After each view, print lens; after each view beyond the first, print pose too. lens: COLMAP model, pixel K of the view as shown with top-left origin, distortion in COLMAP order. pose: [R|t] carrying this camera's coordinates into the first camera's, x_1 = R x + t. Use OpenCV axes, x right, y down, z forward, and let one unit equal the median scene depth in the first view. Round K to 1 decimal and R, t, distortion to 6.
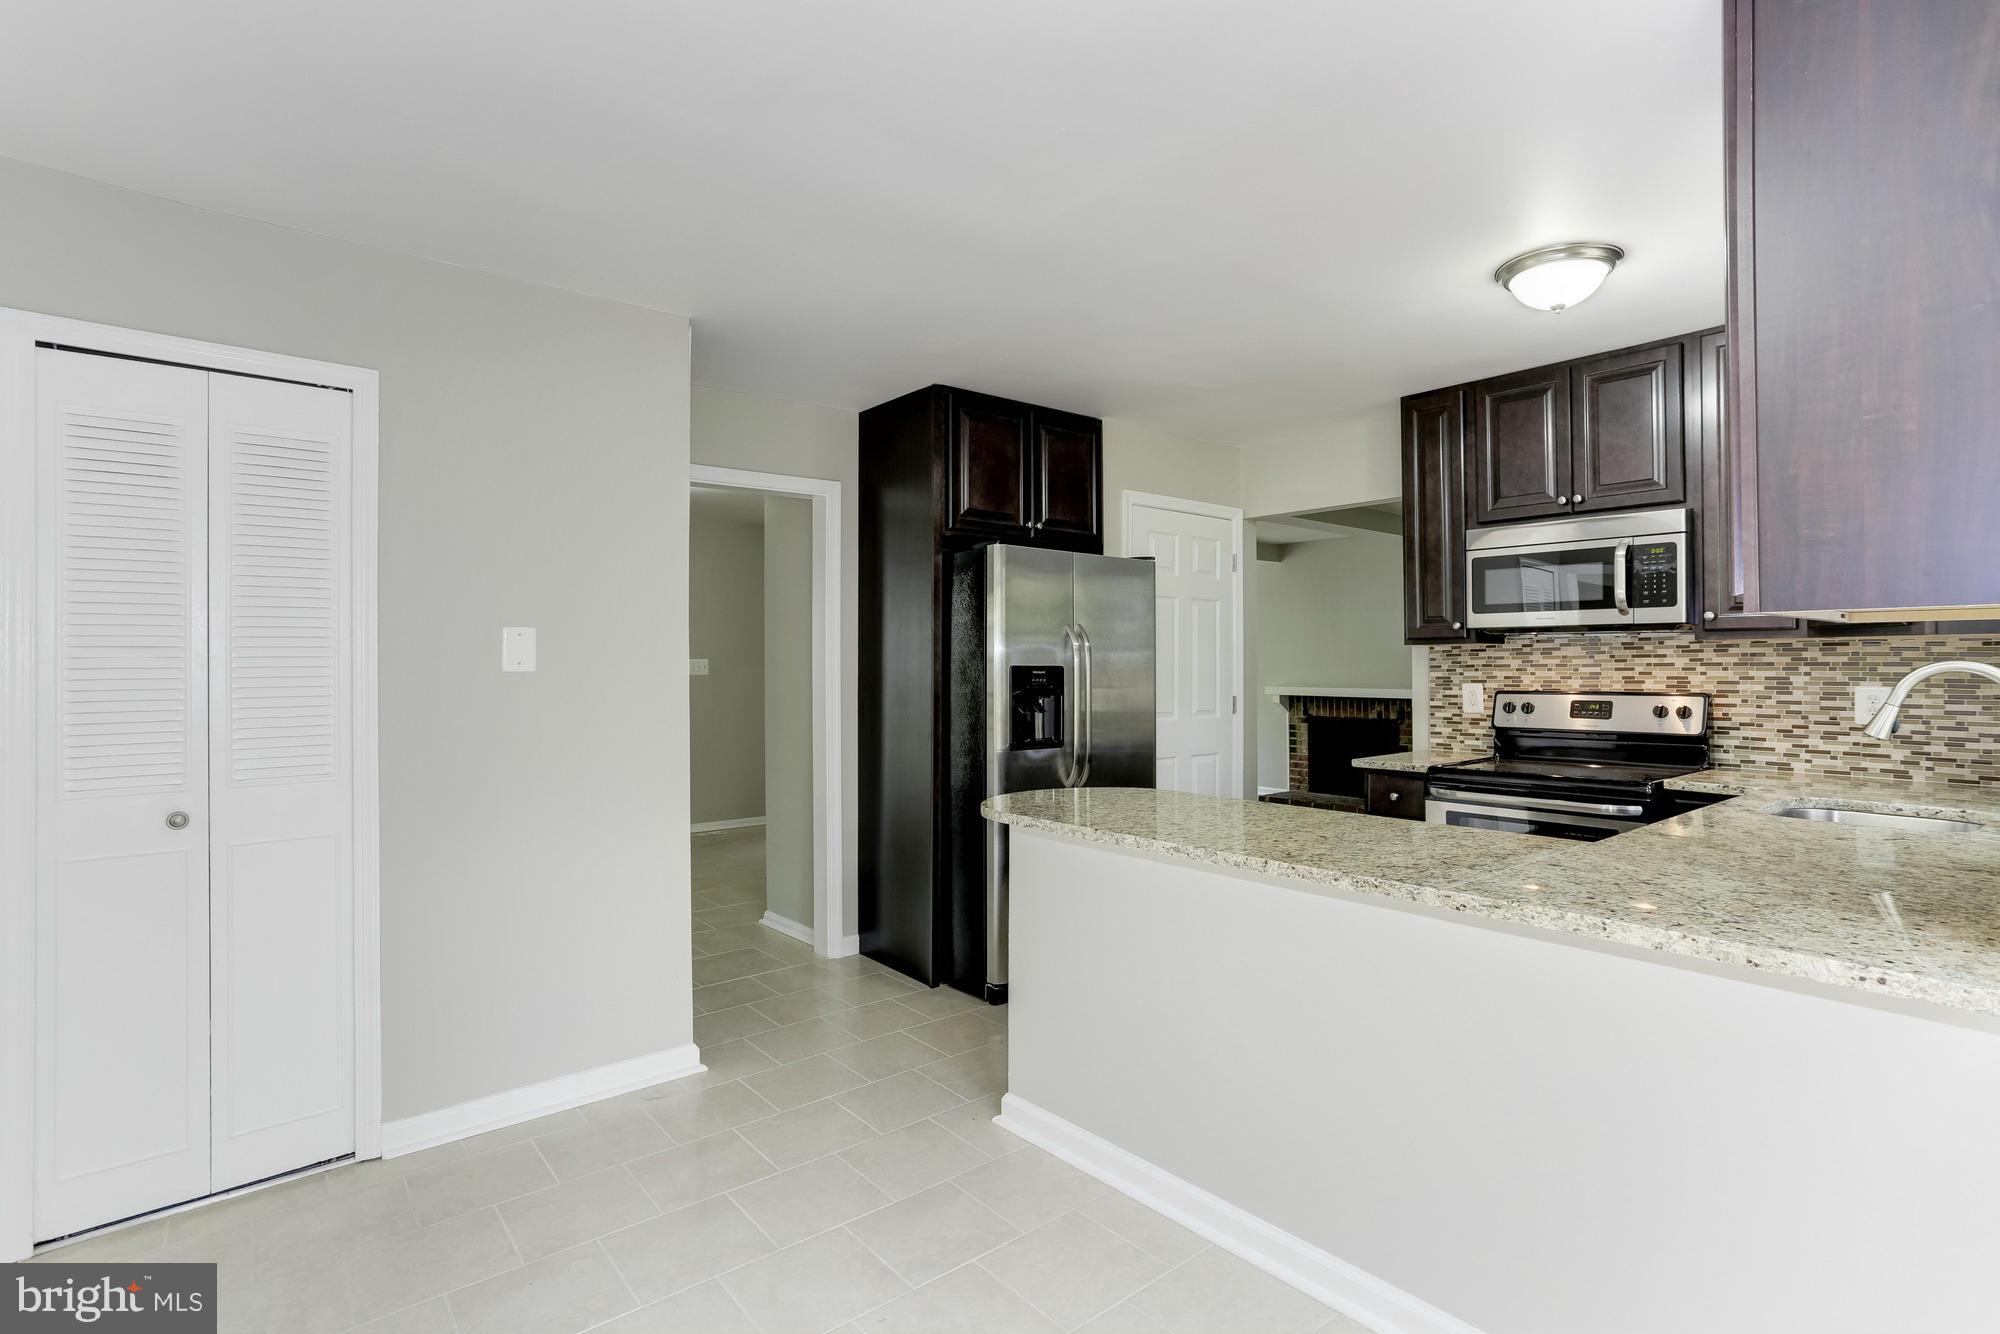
lens RADIAL K [[964.5, 0, 994.0], [0, 964.5, 663.7], [0, 0, 1]] dist [-0.027097, 0.014510]
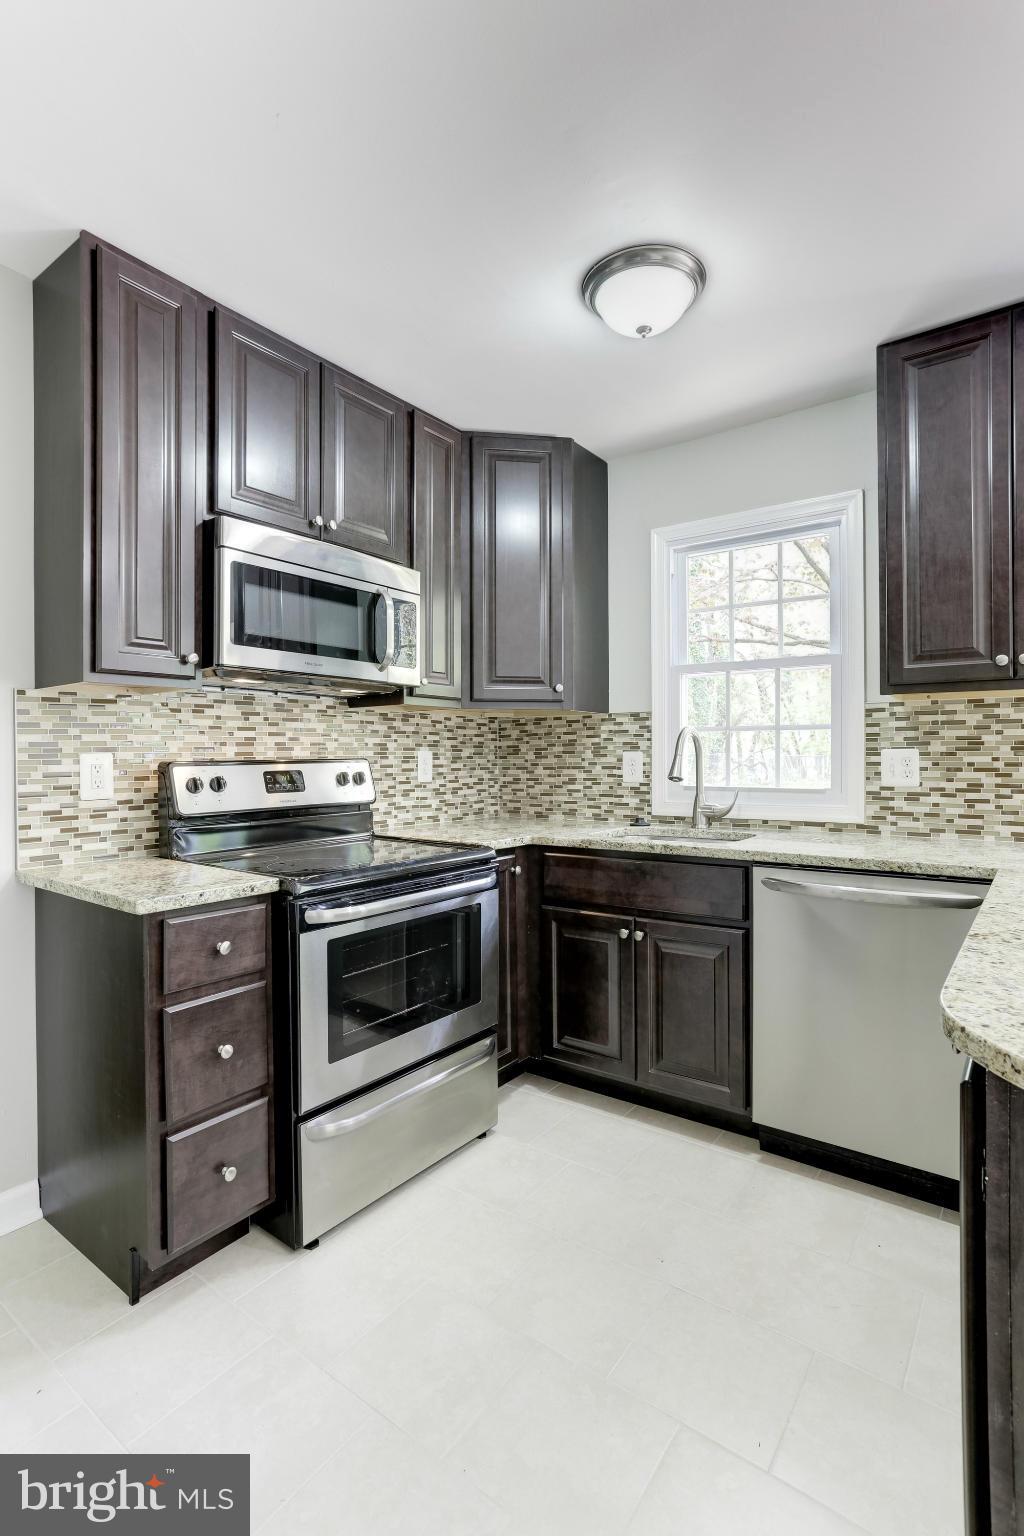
lens RADIAL K [[740.7, 0, 514.9], [0, 740.7, 759.4], [0, 0, 1]] dist [-0.027097, 0.014510]
pose [[-0.242149, -0.003273, 0.970234, -0.043779], [0.002492, 0.999989, 0.003995, 0.026907], [-0.970236, 0.003385, -0.242138, 0.968791]]
